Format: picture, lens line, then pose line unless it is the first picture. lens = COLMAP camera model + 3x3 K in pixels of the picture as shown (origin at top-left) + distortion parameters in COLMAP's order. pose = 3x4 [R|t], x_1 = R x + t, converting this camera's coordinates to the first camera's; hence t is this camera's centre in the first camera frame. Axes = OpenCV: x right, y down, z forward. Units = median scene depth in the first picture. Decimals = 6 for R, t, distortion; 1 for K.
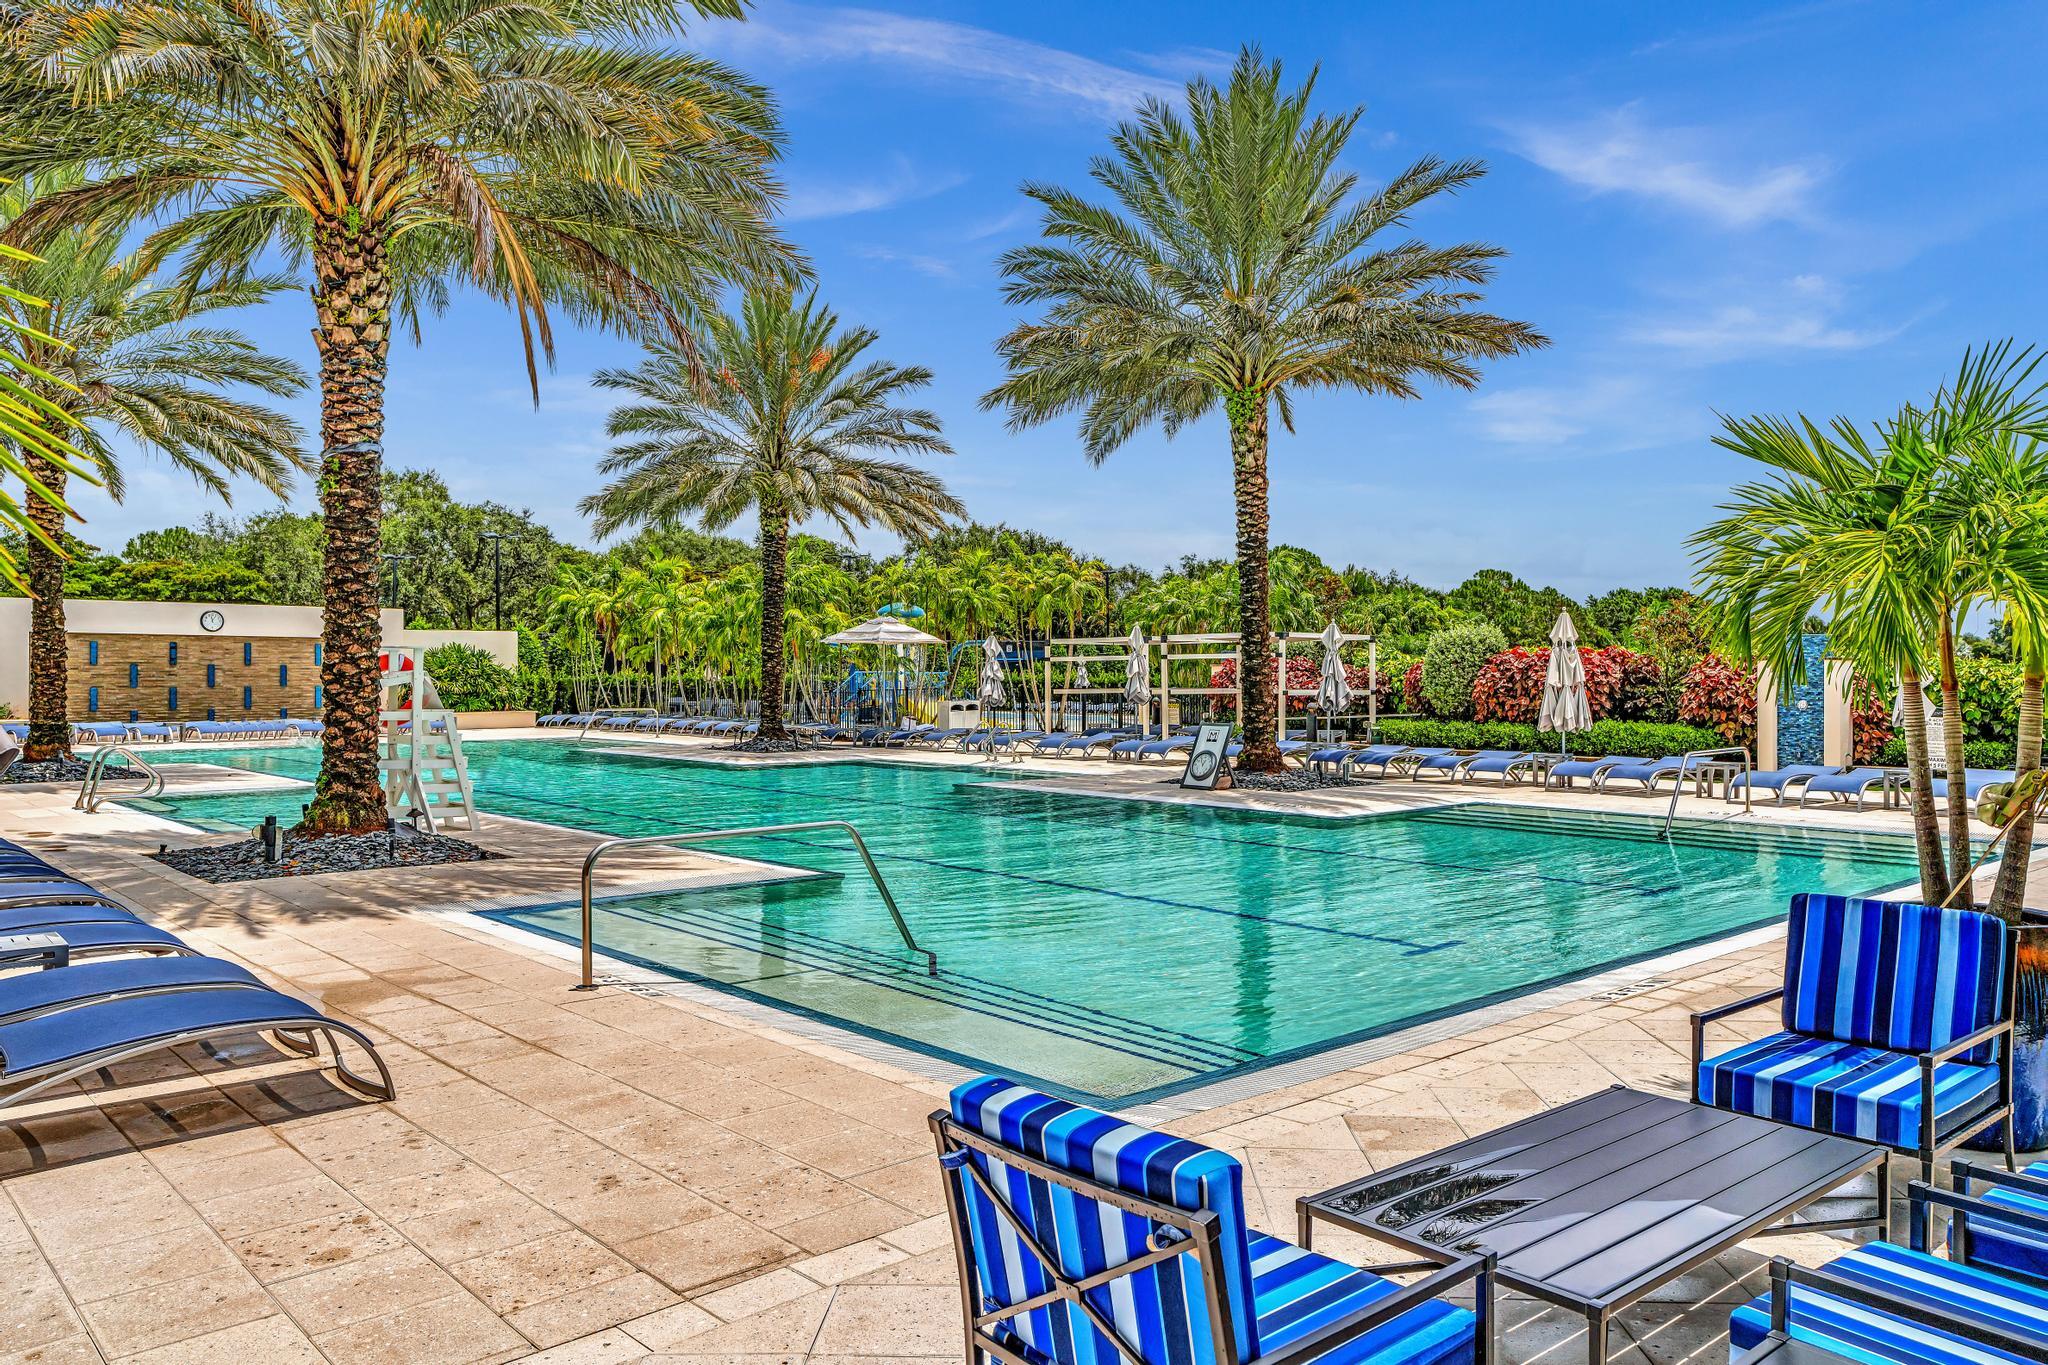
lens RADIAL K [[1440.5, 0, 1024.0], [0, 1440.5, 682.5], [0, 0, 1]] dist [-0.002148, -0.000356]
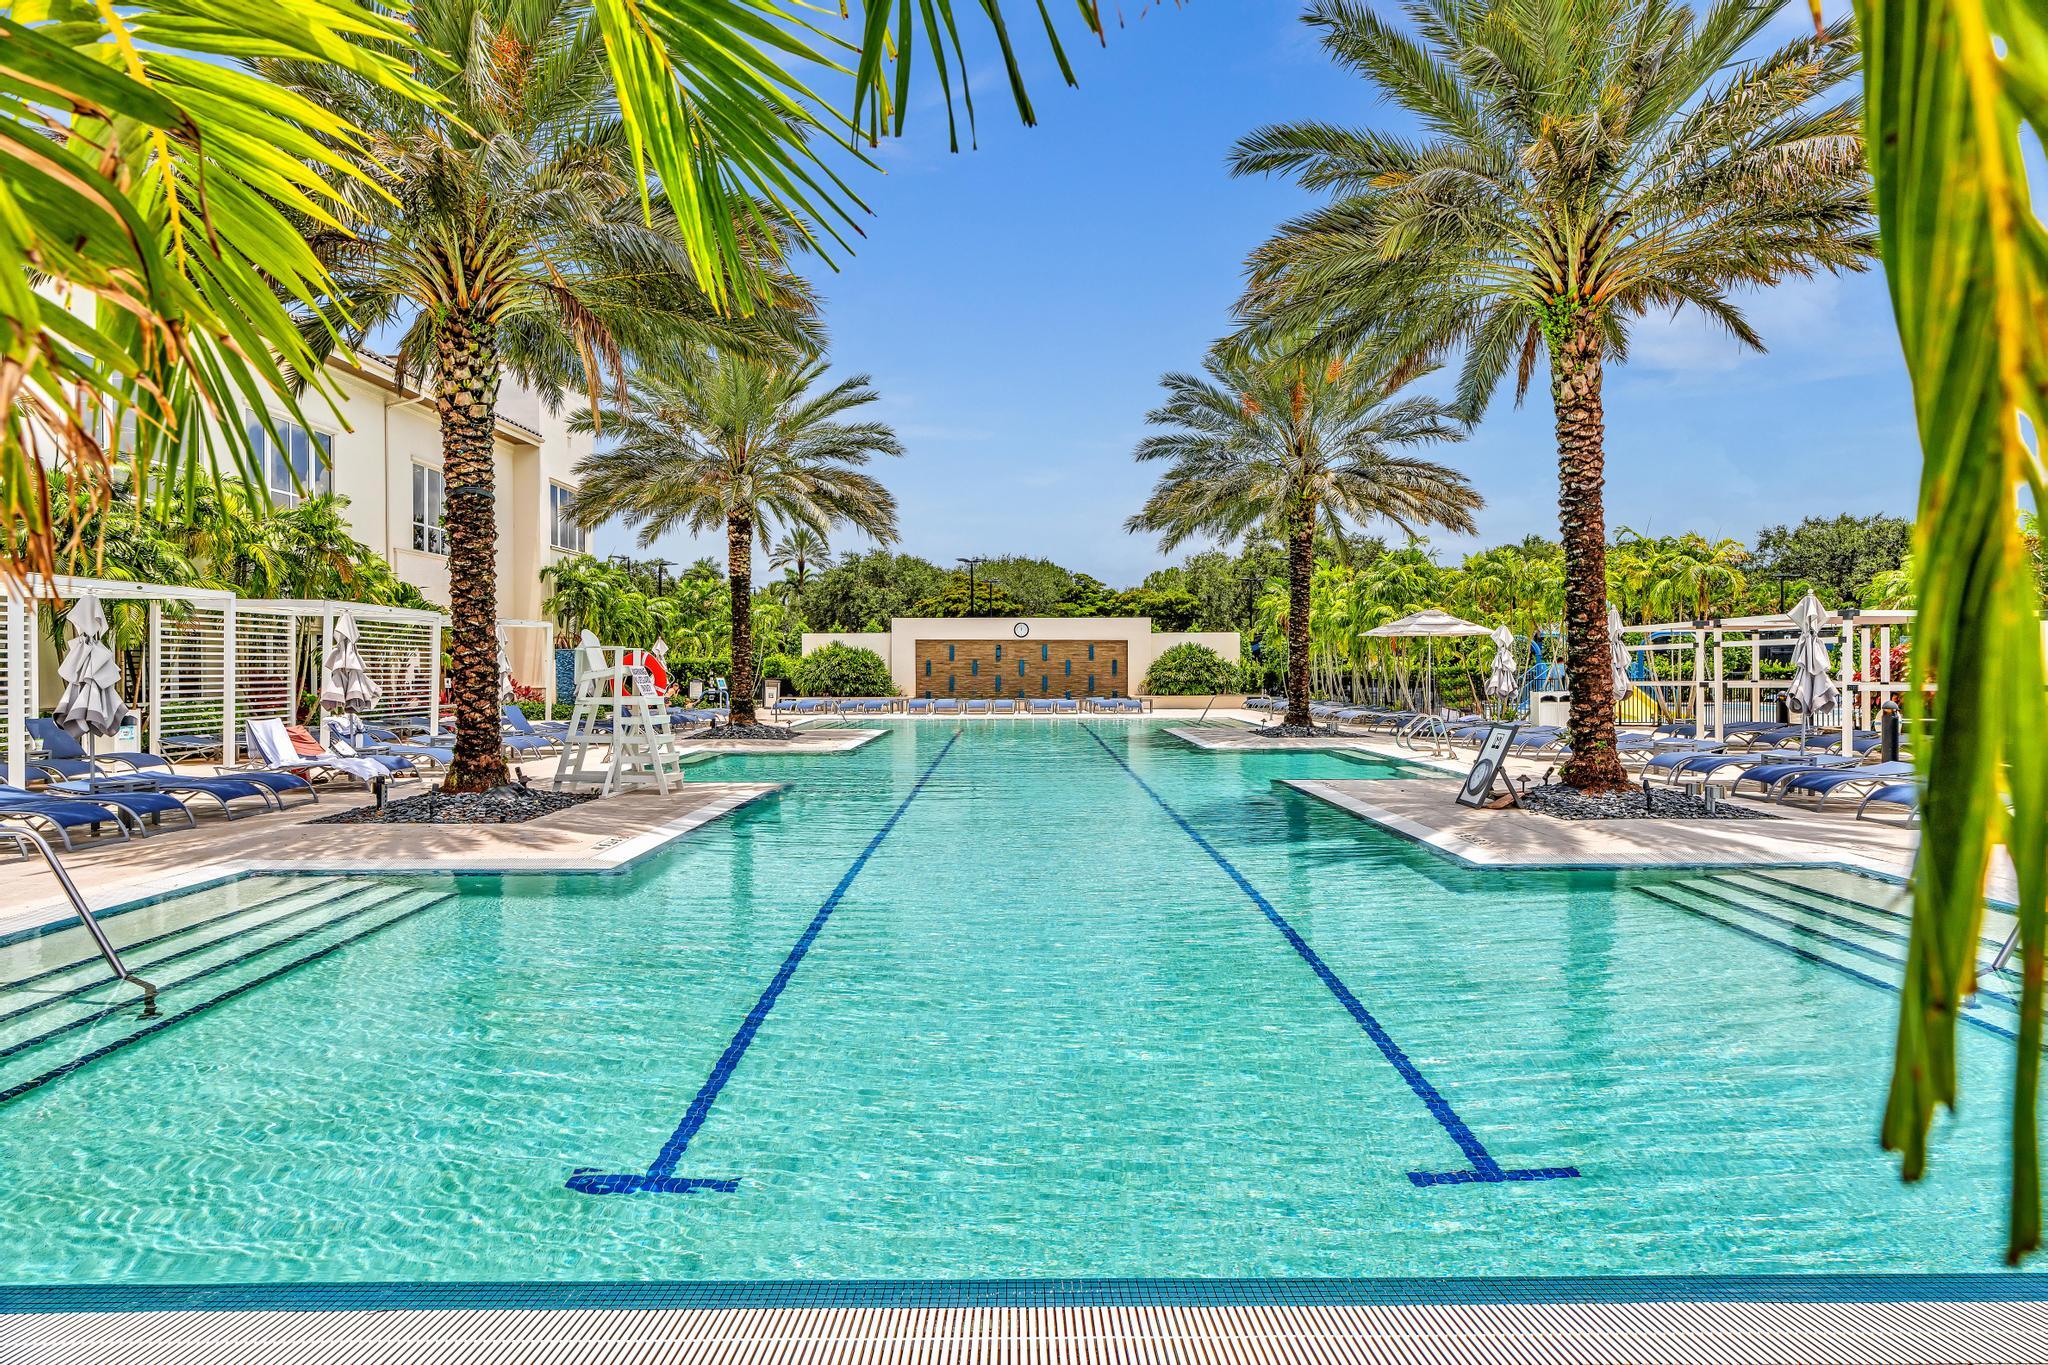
lens RADIAL K [[1098.2, 0, 1024.0], [0, 1098.2, 682.5], [0, 0, 1]] dist [-0.014702, -0.000056]
pose [[0.750055, 0.006599, -0.661343, 0.217362], [-0.000153, 0.999952, 0.009804, -0.001198], [0.661376, -0.007253, 0.750020, 0.236515]]
